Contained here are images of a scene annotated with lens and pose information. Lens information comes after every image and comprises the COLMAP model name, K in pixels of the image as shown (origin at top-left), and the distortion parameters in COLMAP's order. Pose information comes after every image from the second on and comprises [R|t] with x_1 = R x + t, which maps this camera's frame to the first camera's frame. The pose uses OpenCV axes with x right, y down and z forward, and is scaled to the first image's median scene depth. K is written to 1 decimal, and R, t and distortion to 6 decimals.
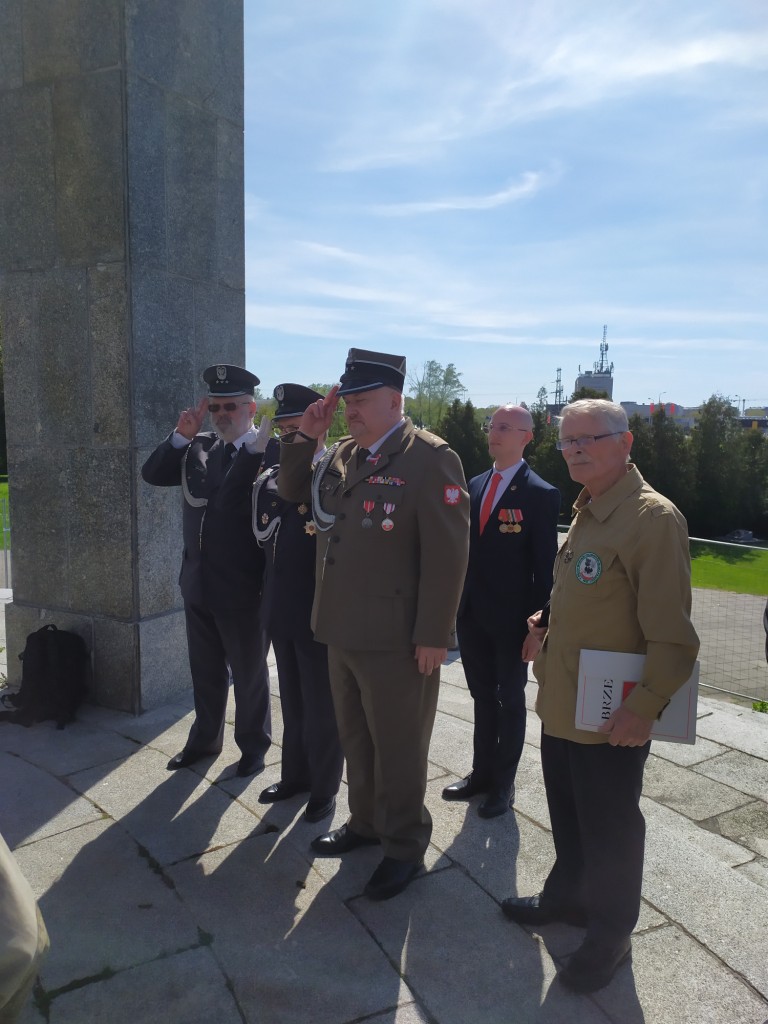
lens RADIAL K [[792.5, 0, 364.8], [0, 792.5, 508.5], [0, 0, 1]] dist [0.051378, -0.040911]
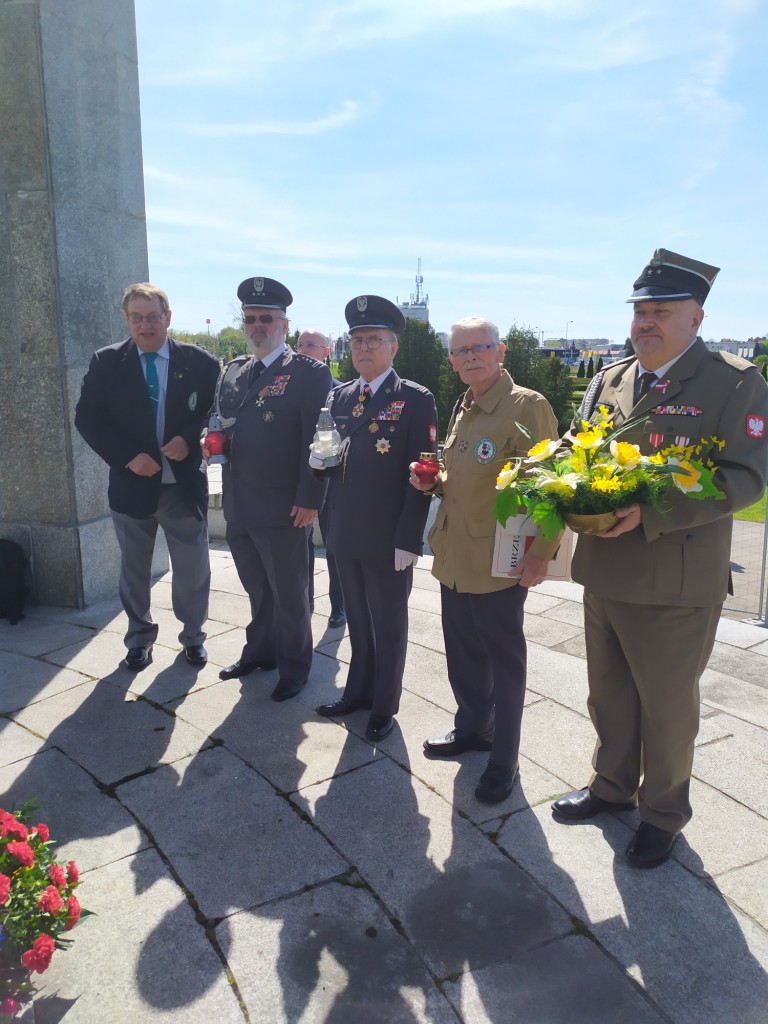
lens RADIAL K [[792.5, 0, 380.8], [0, 792.5, 494.3], [0, 0, 1]] dist [0.051378, -0.040911]
pose [[0.970783, -0.045776, 0.235551, -0.132022], [0.029732, 0.997017, 0.071221, 0.031821], [-0.238108, -0.062137, 0.969249, -0.162865]]
